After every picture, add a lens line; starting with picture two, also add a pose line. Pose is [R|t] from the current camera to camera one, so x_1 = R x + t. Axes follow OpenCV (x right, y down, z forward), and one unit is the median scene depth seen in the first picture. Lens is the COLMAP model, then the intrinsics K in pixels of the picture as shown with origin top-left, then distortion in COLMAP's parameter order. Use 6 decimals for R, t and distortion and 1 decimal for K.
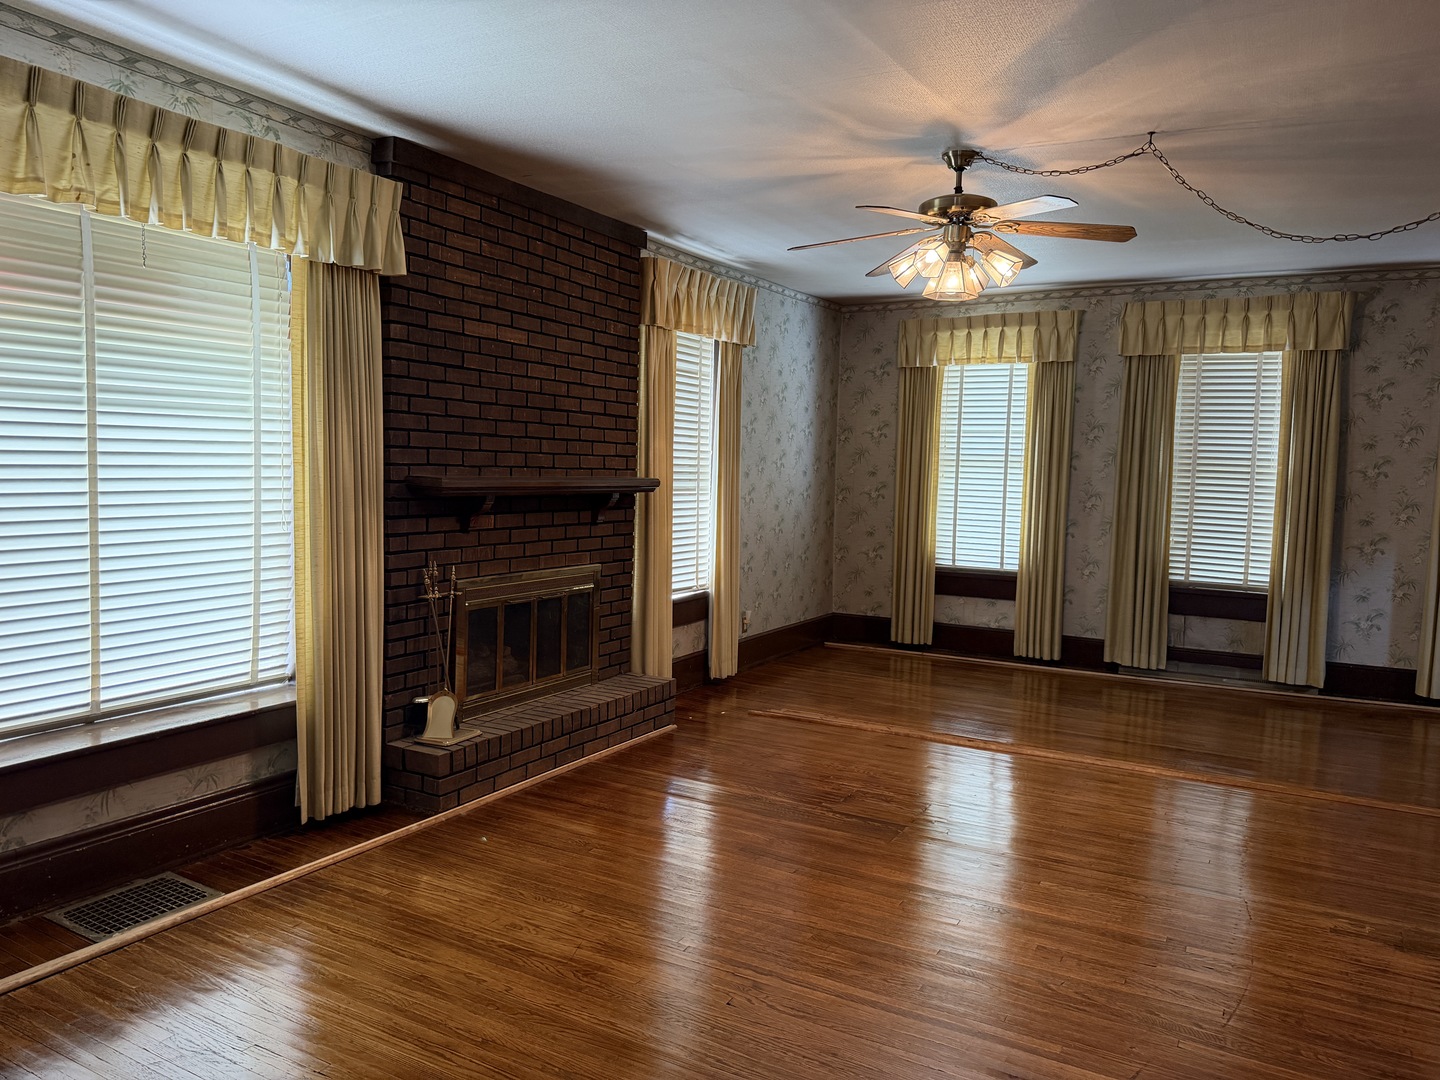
lens RADIAL K [[1012.5, 0, 710.9], [0, 1012.5, 548.4], [0, 0, 1]] dist [0.045174, -0.053455]
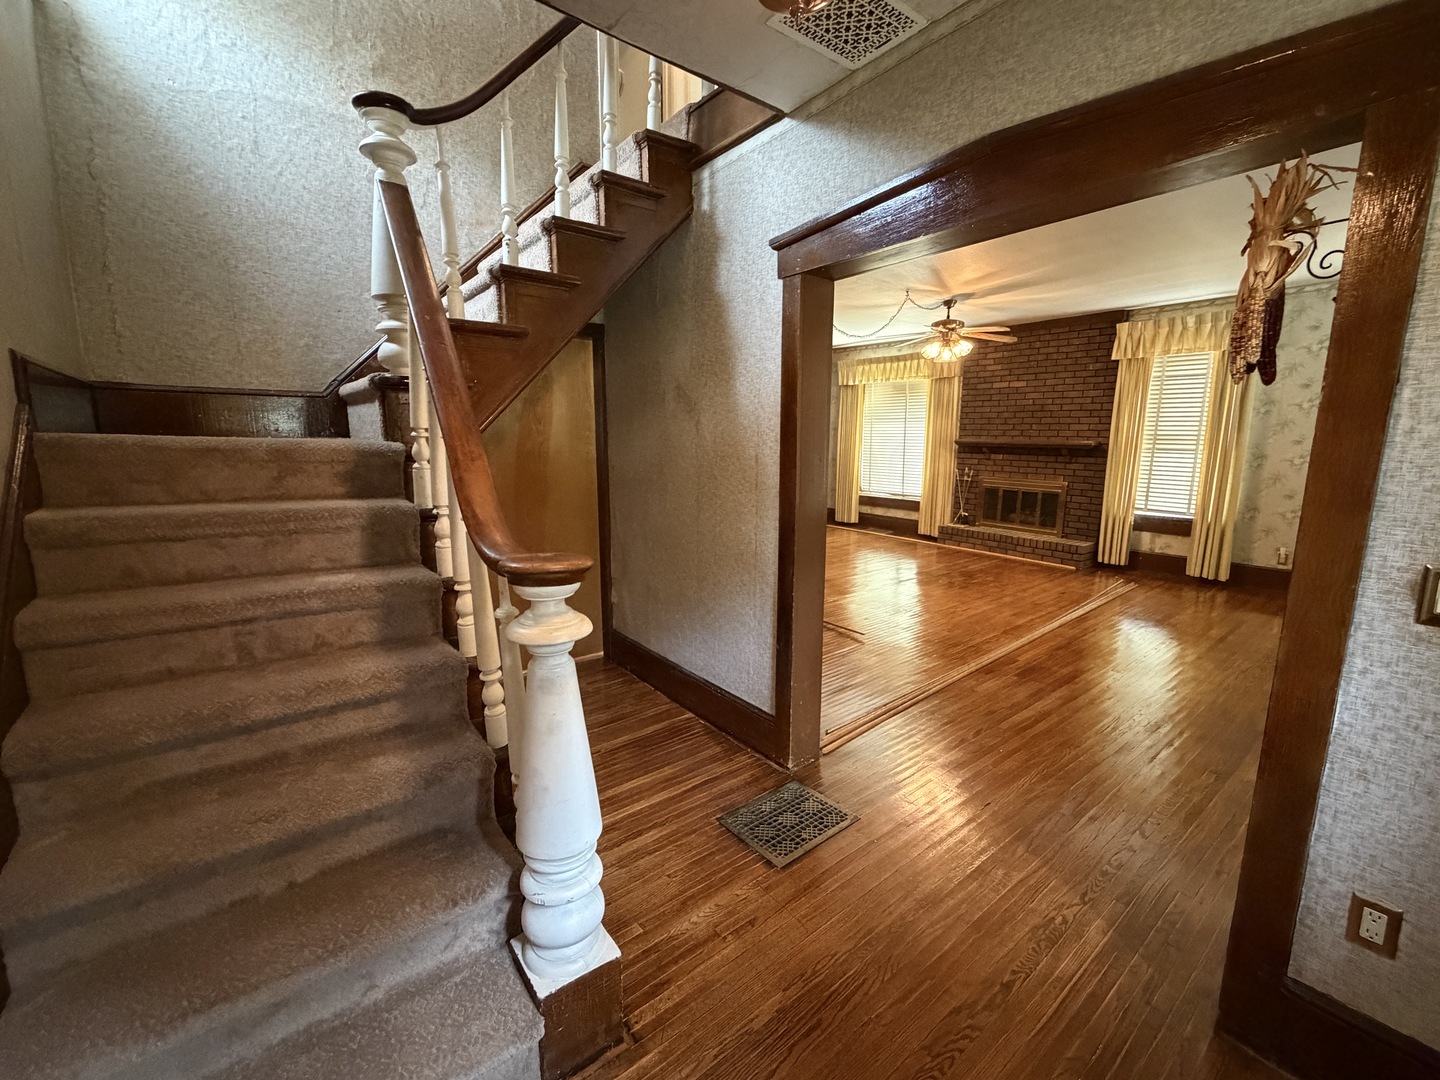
lens RADIAL K [[597.5, 0, 717.4], [0, 597.5, 539.5], [0, 0, 1]] dist [-0.002152, 0.001105]
pose [[-0.375691, 0.136166, -0.916687, 1.313441], [-0.093322, 0.978561, 0.183604, -0.027504], [0.922034, 0.154525, -0.354929, 0.773869]]
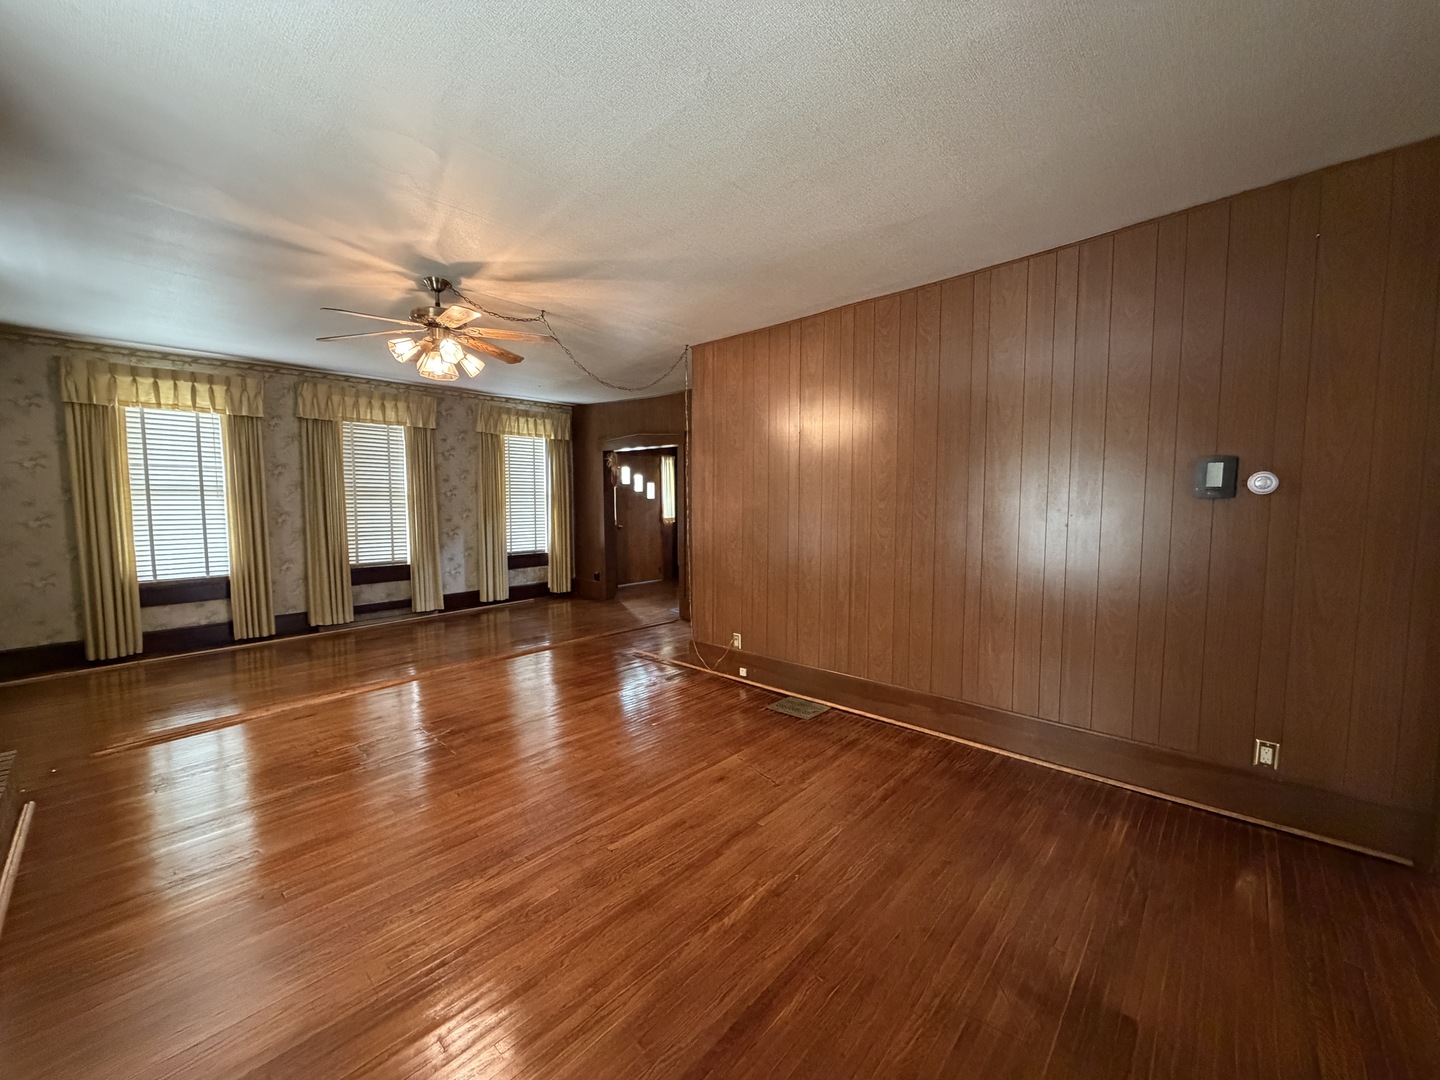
lens RADIAL K [[574.7, 0, 715.5], [0, 574.7, 541.5], [0, 0, 1]] dist [-0.001631, 0.000937]
pose [[0.222818, -0.097380, 0.969984, -0.359951], [0.092328, 0.992634, 0.078445, -0.027835], [-0.970478, 0.072077, 0.230167, 0.314105]]
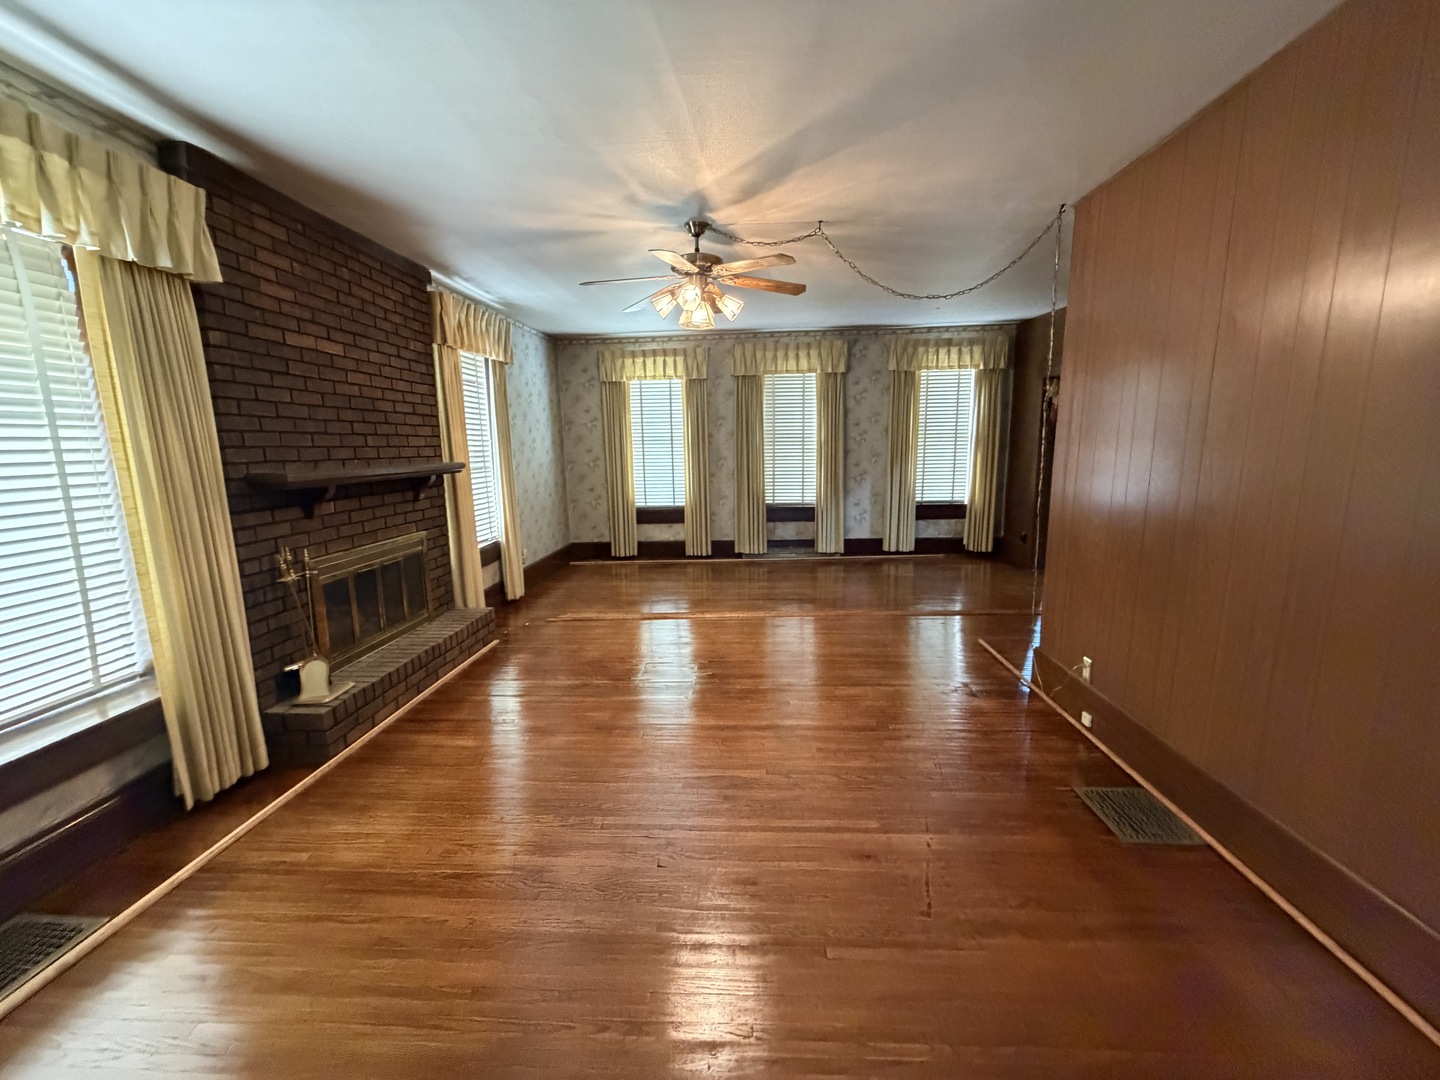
lens RADIAL K [[574.7, 0, 713.4], [0, 574.7, 539.6], [0, 0, 1]] dist [-0.001631, 0.000937]
pose [[0.896082, -0.114316, 0.428915, -0.093614], [0.078751, 0.991883, 0.099833, -0.017597], [-0.436846, -0.055681, 0.897811, 0.168401]]
